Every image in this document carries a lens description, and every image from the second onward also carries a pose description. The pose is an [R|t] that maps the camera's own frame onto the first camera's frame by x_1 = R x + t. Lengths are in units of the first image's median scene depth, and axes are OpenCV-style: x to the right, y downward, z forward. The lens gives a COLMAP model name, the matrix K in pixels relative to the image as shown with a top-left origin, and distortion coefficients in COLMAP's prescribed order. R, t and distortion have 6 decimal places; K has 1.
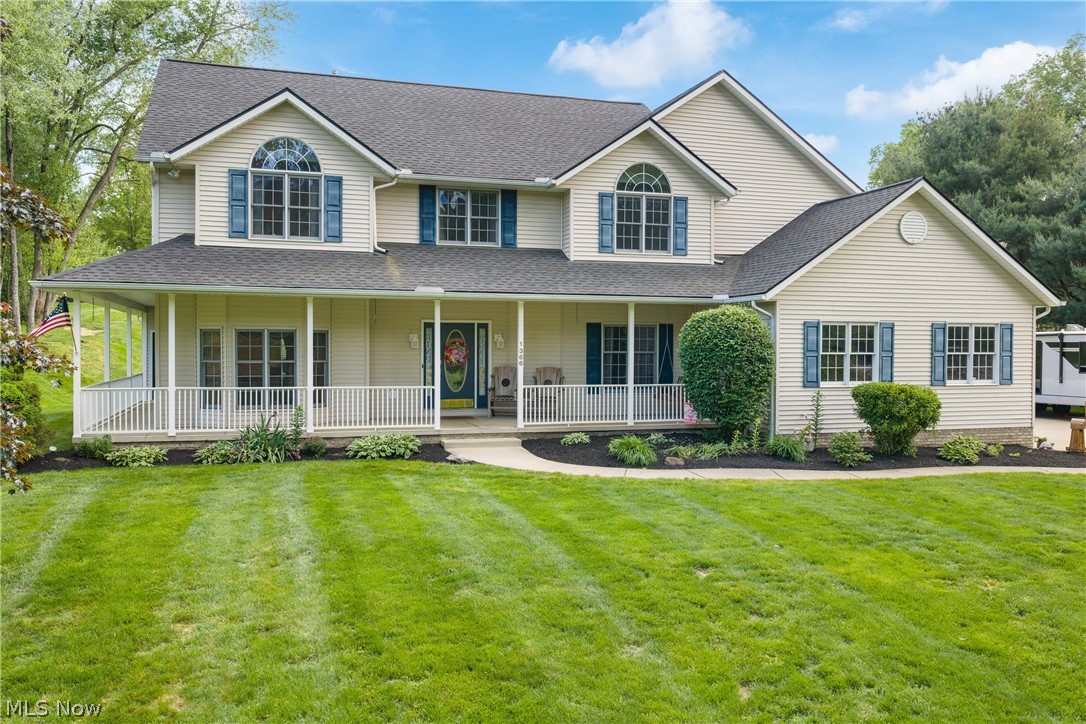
lens RADIAL K [[908.7, 0, 545.3], [0, 908.7, 362.7], [0, 0, 1]] dist [0.012441, -0.020348]
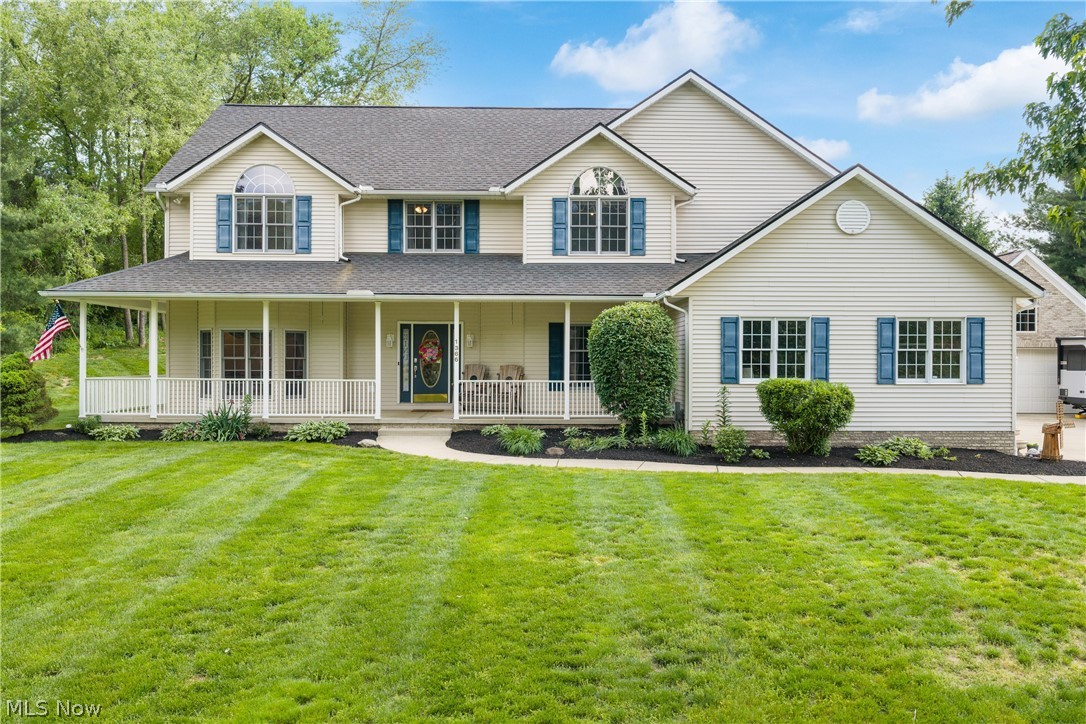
lens RADIAL K [[896.3, 0, 542.8], [0, 896.3, 369.7], [0, 0, 1]] dist [0.005680, -0.002551]
pose [[0.957095, 0.002957, -0.289759, 0.360804], [-0.005188, 0.999963, -0.006932, 0.018694], [0.289727, 0.008138, 0.957075, 0.009697]]
